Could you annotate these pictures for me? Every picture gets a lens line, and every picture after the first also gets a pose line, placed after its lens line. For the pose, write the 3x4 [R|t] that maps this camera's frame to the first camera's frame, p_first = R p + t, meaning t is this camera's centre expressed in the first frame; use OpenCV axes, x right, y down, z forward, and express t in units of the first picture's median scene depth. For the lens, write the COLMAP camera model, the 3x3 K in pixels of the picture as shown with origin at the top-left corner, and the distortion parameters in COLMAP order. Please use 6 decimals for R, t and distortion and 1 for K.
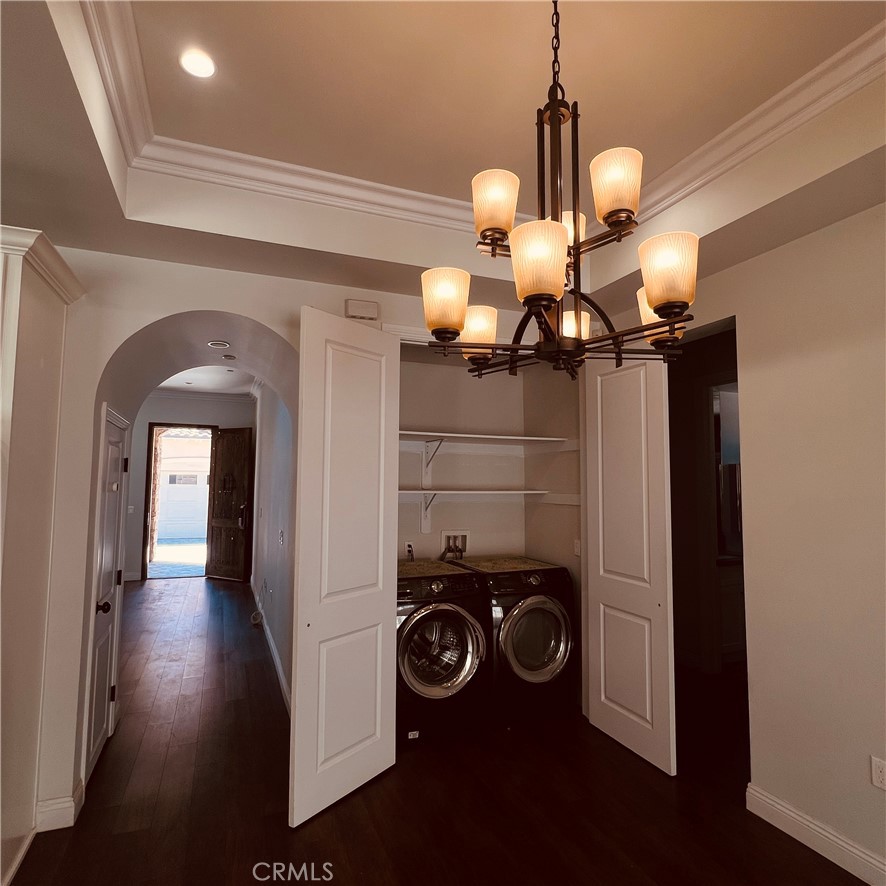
lens RADIAL K [[555.8, 0, 443.0], [0, 555.8, 443.0], [0, 0, 1]] dist [-0.001686, -0.001177]
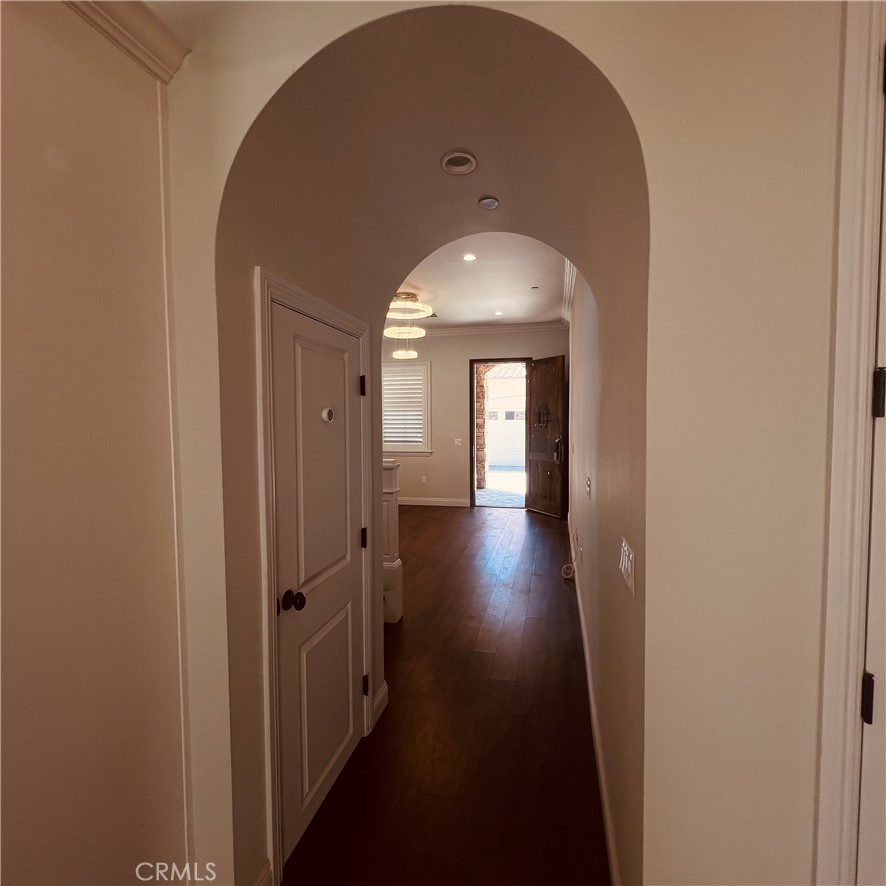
lens RADIAL K [[477.1, 0, 443.0], [0, 477.1, 443.0], [0, 0, 1]] dist [0.000654, 0.001397]
pose [[0.818096, 0.012067, -0.574955, -0.052419], [0.058237, 0.992902, 0.103704, 0.022934], [0.572125, -0.118323, 0.811586, 0.225169]]
